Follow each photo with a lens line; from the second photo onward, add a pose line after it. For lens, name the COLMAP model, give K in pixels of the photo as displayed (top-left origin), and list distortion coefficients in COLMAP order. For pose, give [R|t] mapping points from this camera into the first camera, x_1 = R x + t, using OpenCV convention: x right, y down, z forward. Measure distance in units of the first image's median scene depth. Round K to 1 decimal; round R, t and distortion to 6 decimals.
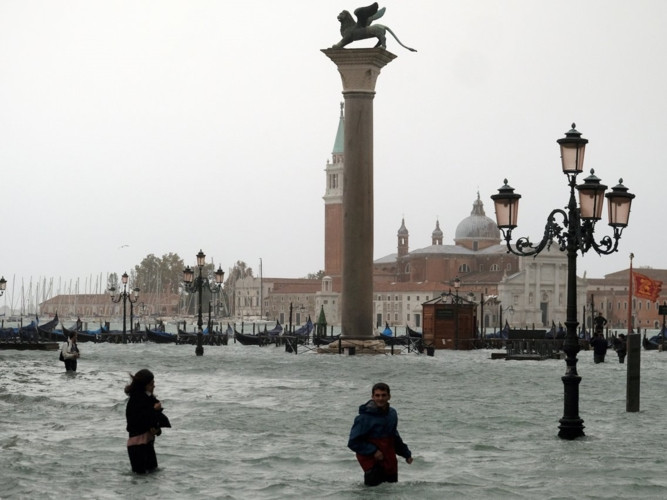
lens RADIAL K [[1075.0, 0, 337.3], [0, 1075.0, 251.1], [0, 0, 1]] dist [-0.003127, 0.000000]
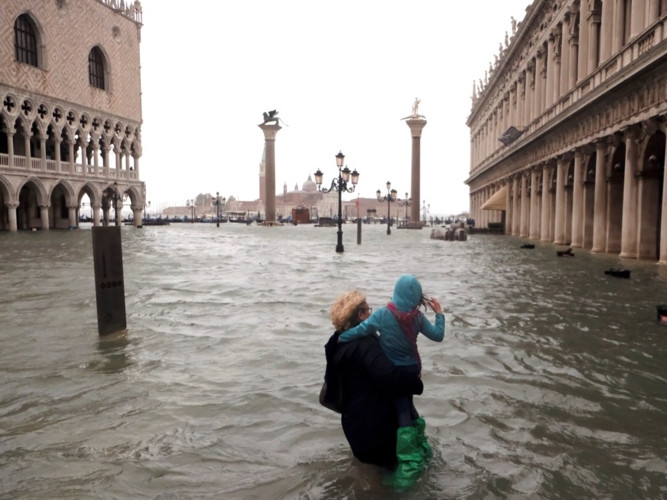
lens RADIAL K [[1075.0, 0, 333.5], [0, 1075.0, 251.6], [0, 0, 1]] dist [-0.003127, 0.000000]
pose [[0.996614, -0.017844, 0.080263, -0.050467], [0.005028, 0.987567, 0.157117, -0.312686], [-0.082069, -0.156181, 0.984313, -2.047449]]
